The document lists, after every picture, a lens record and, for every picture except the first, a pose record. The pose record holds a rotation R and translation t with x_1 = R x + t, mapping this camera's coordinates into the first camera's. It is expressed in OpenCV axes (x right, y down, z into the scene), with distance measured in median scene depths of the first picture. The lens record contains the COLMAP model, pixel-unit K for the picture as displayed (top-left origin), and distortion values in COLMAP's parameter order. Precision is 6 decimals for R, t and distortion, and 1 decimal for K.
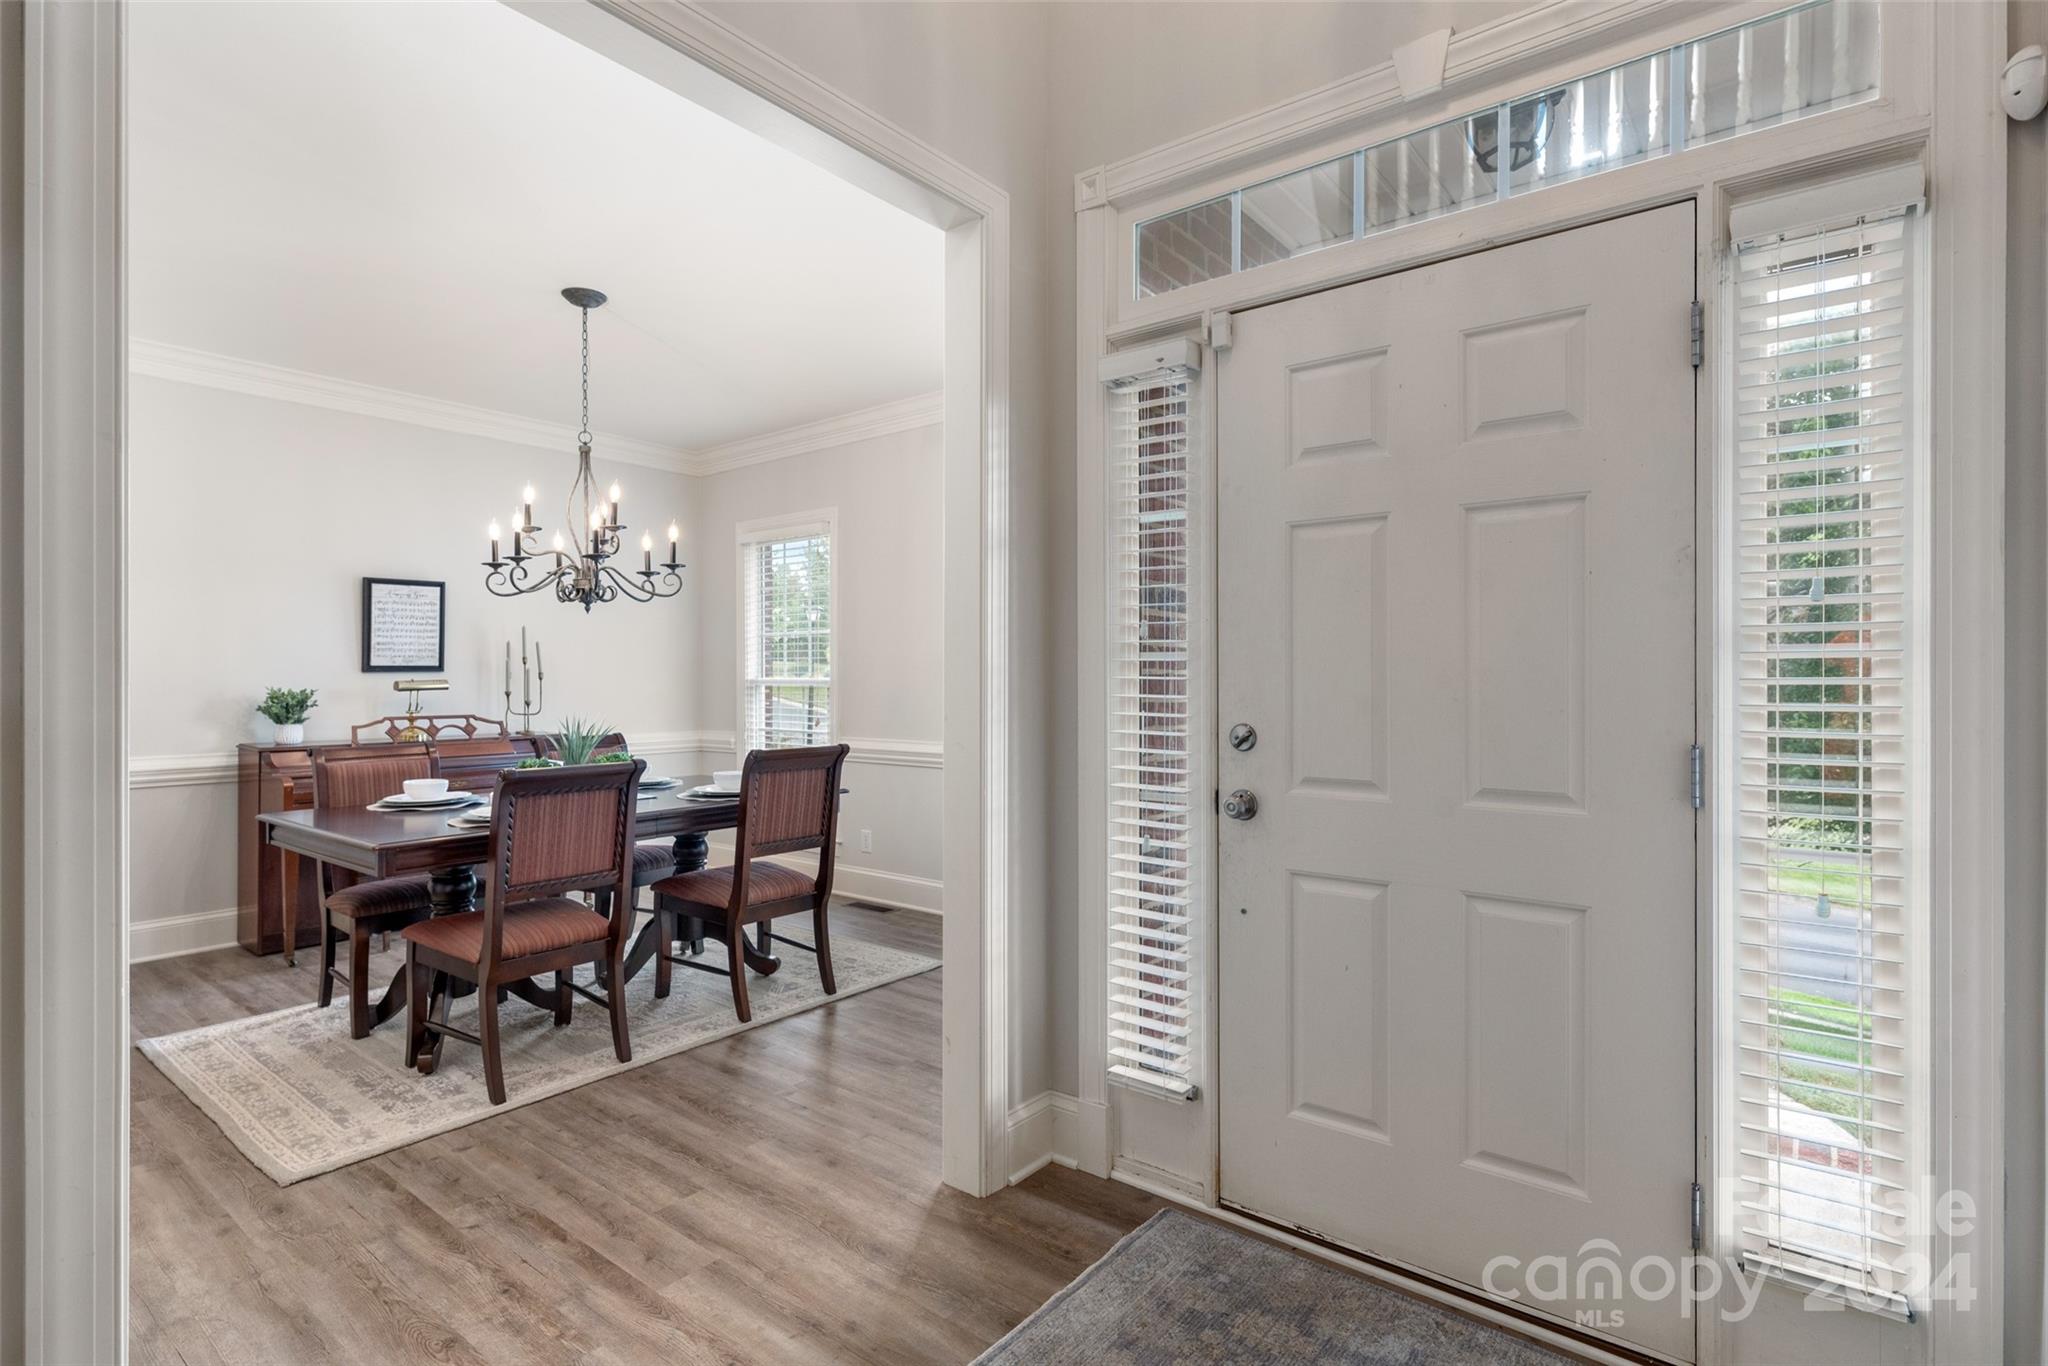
lens RADIAL K [[984.2, 0, 1021.1], [0, 984.2, 680.7], [0, 0, 1]] dist [-0.001065, -0.000513]
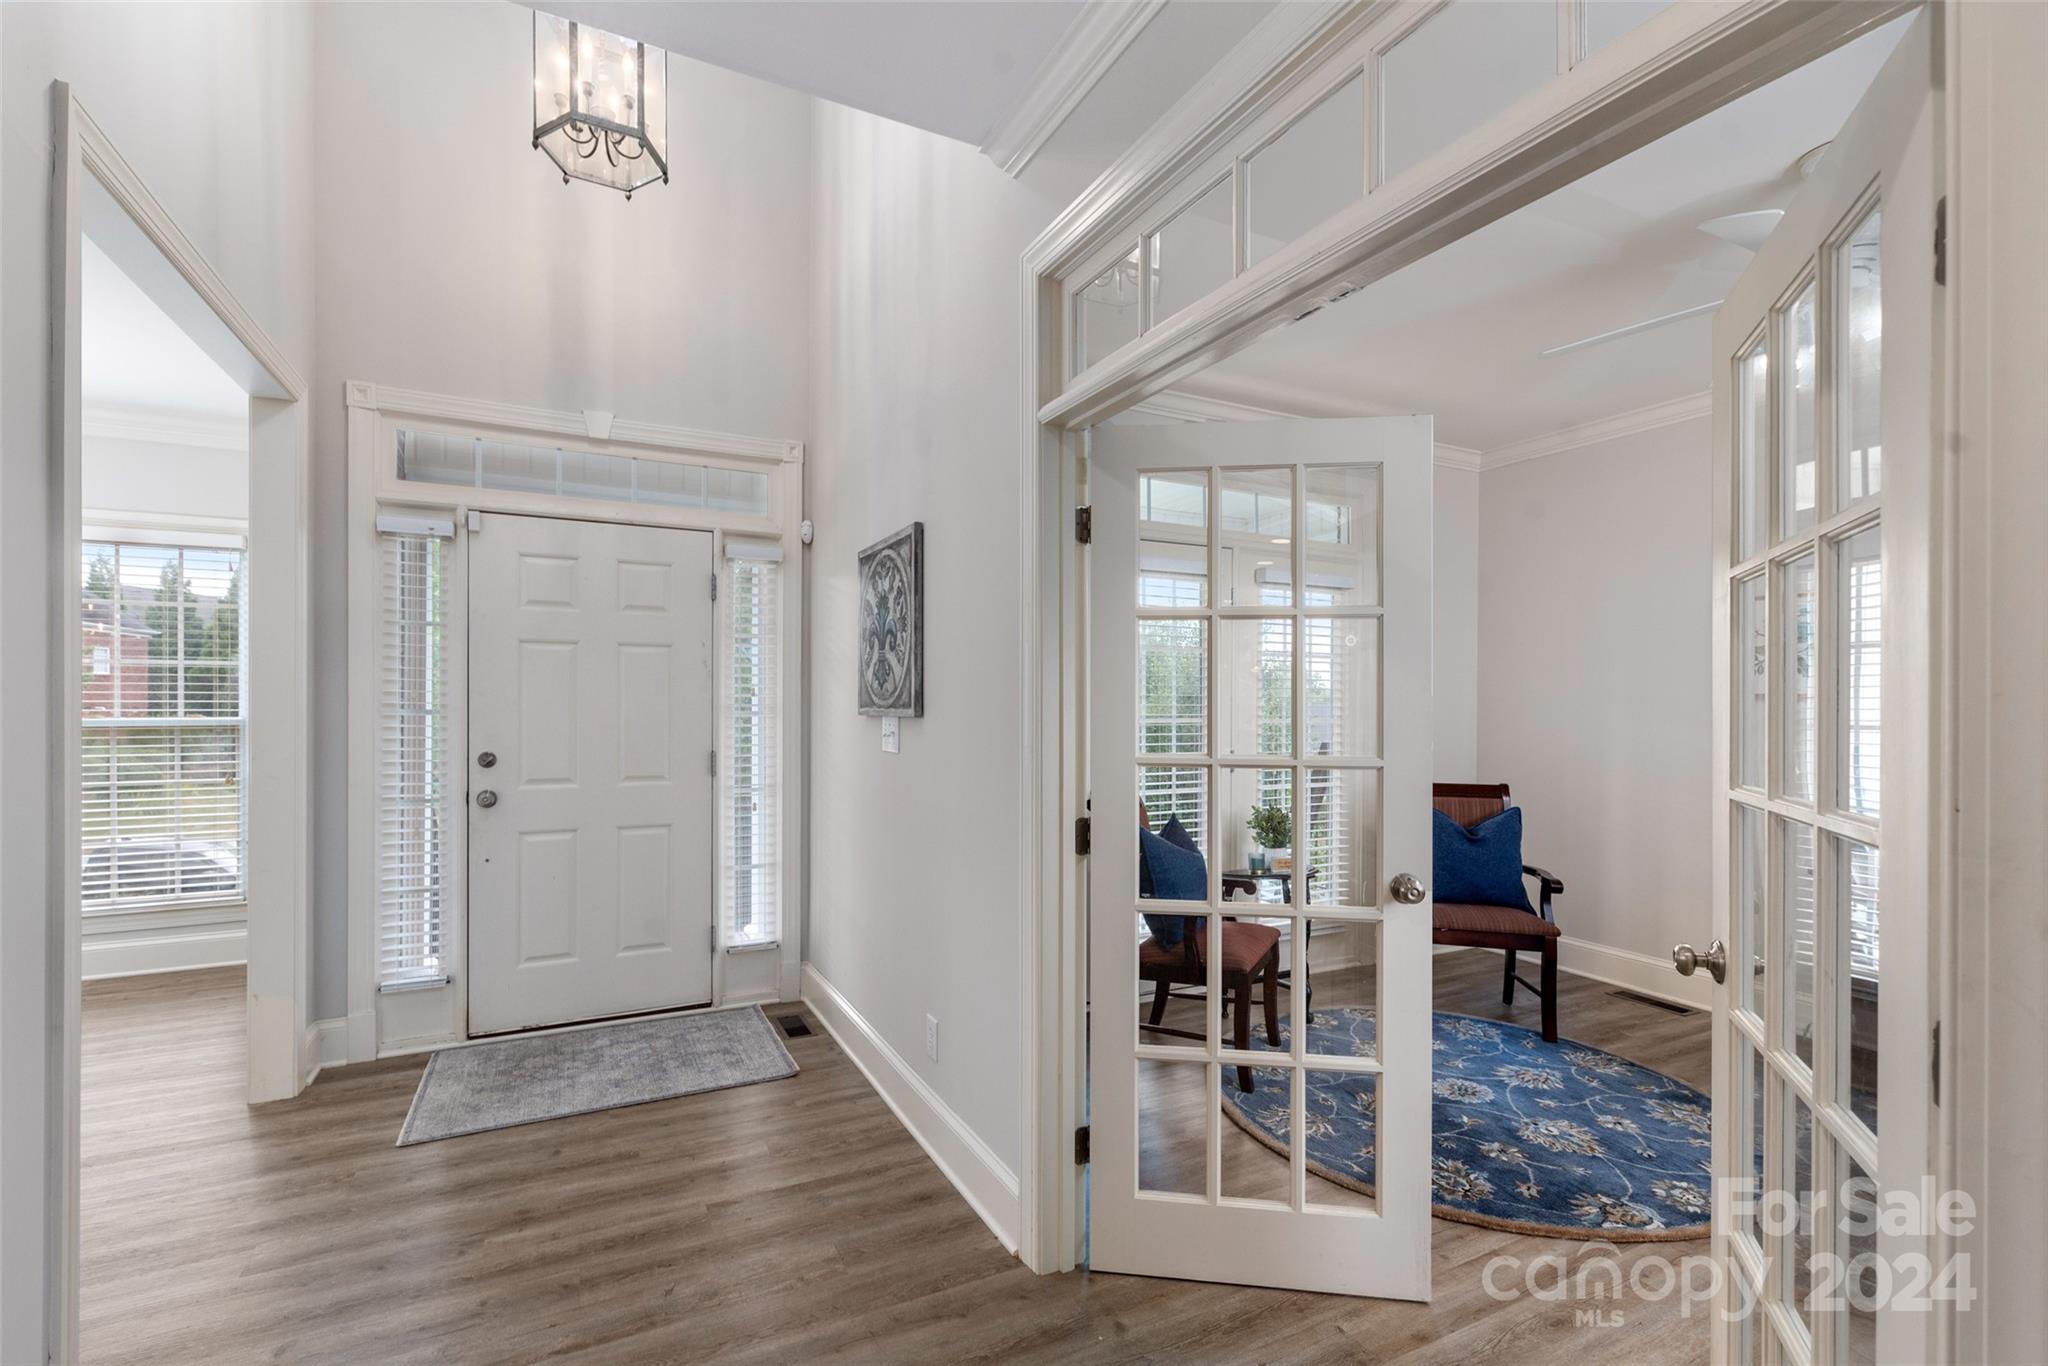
lens RADIAL K [[901.6, 0, 1008.1], [0, 901.6, 704.3], [0, 0, 1]] dist [0.000859, -0.001451]
pose [[0.419307, 0.002316, 0.907842, -0.502011], [-0.001868, 0.999997, -0.001688, -0.023506], [-0.907843, -0.000988, 0.419310, -0.299065]]
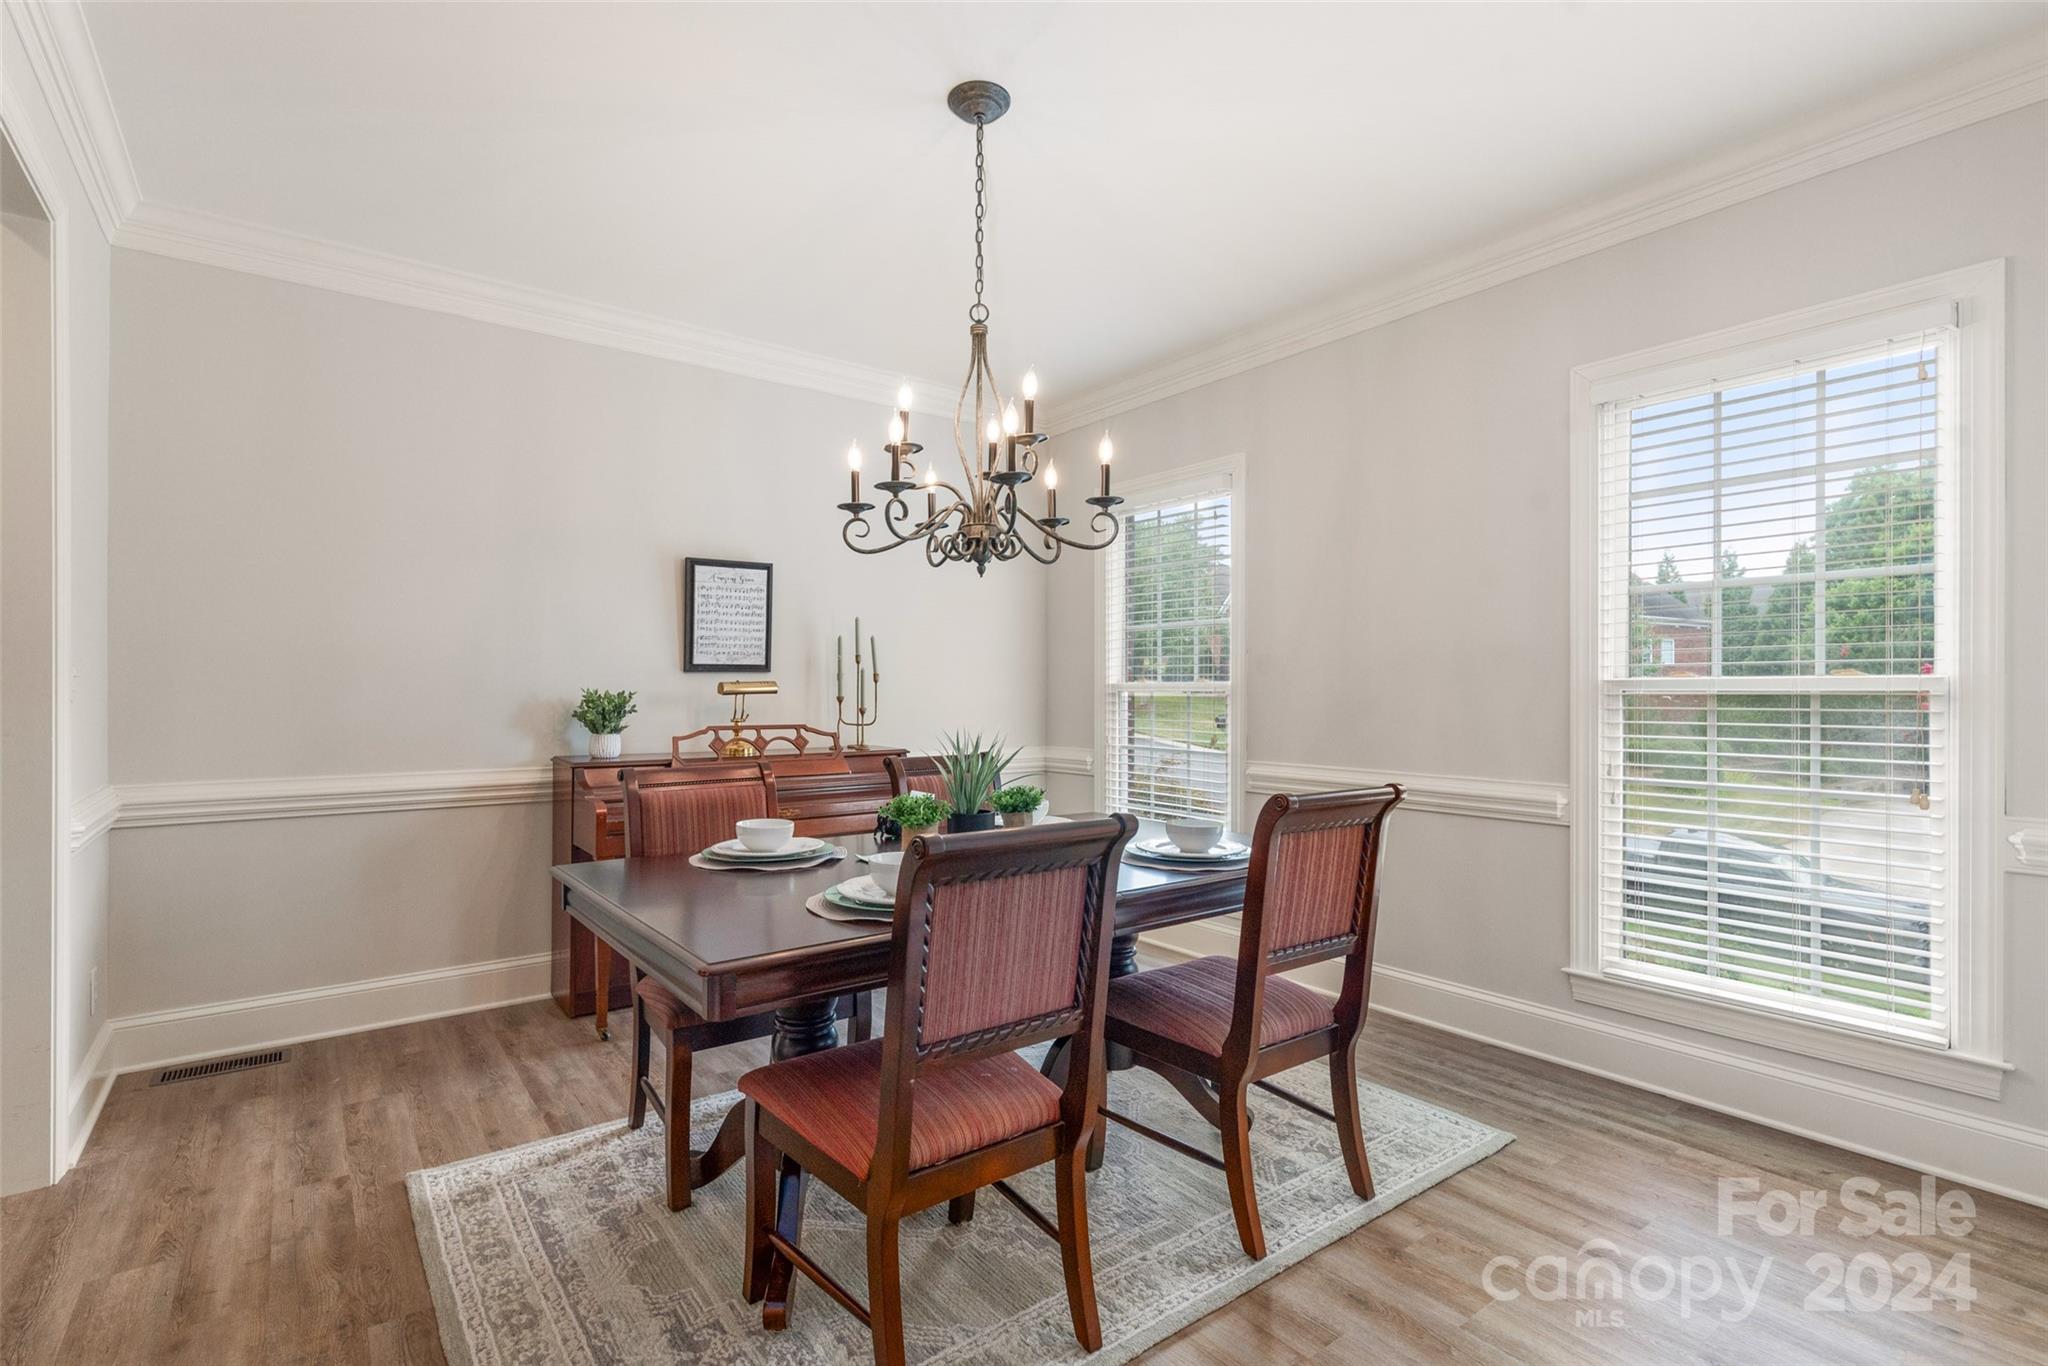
lens RADIAL K [[957.6, 0, 1020.1], [0, 957.6, 695.6], [0, 0, 1]] dist [-0.008451, 0.000259]
pose [[0.968038, 0.005772, -0.250736, -0.263790], [-0.005239, 0.999982, 0.002794, 0.010808], [0.250747, -0.001391, 0.968052, 0.396017]]
